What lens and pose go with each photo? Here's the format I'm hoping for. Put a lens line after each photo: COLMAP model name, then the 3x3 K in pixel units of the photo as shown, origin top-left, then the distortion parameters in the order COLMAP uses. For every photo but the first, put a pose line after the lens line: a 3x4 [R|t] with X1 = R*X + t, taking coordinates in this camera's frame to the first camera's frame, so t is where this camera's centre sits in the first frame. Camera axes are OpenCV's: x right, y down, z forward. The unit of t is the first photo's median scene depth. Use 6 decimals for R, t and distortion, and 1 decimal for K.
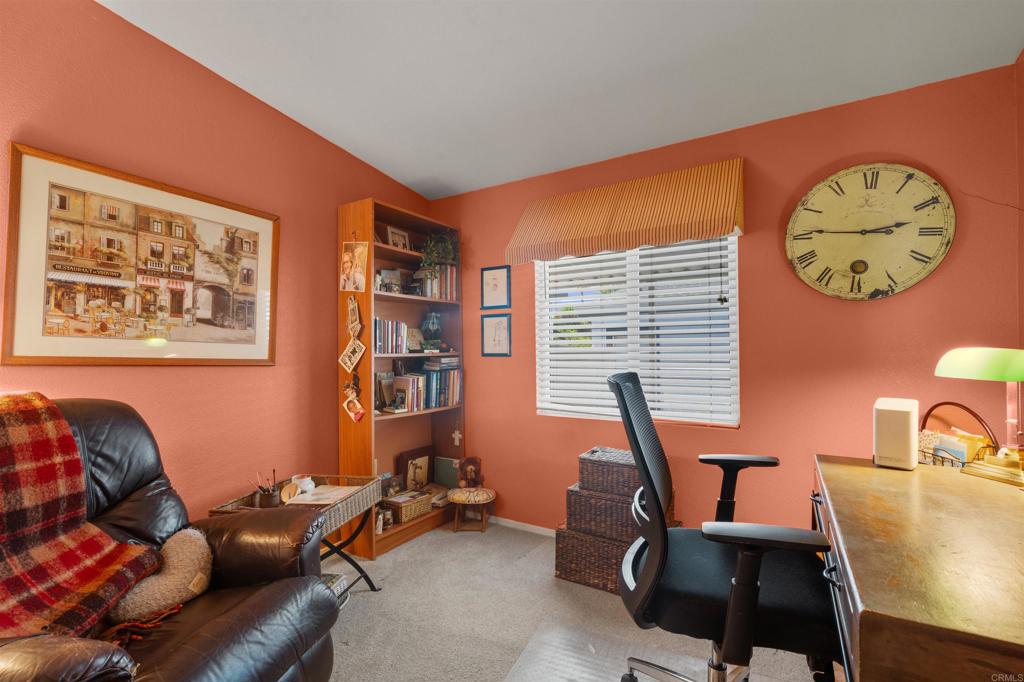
lens RADIAL K [[464.5, 0, 506.6], [0, 464.5, 348.2], [0, 0, 1]] dist [-0.009298, 0.003485]
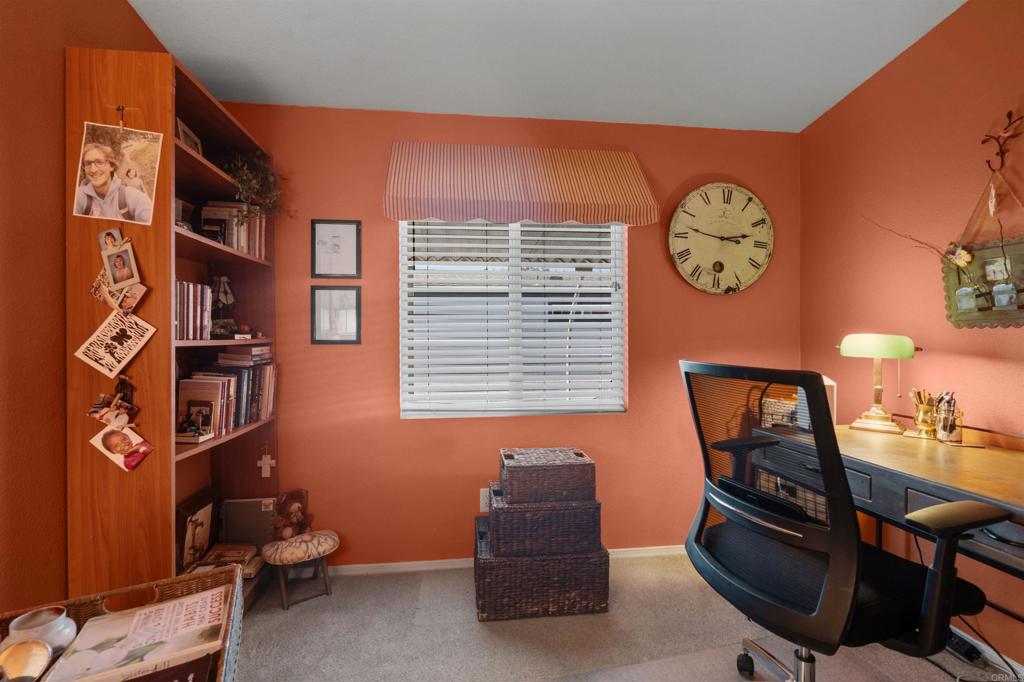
lens RADIAL K [[464.5, 0, 513.6], [0, 464.5, 335.6], [0, 0, 1]] dist [-0.009298, 0.003485]
pose [[0.771466, 0.004263, 0.636256, -0.315848], [-0.004420, 0.999989, -0.001341, 0.004745], [-0.636255, -0.001778, 0.771477, 0.314366]]
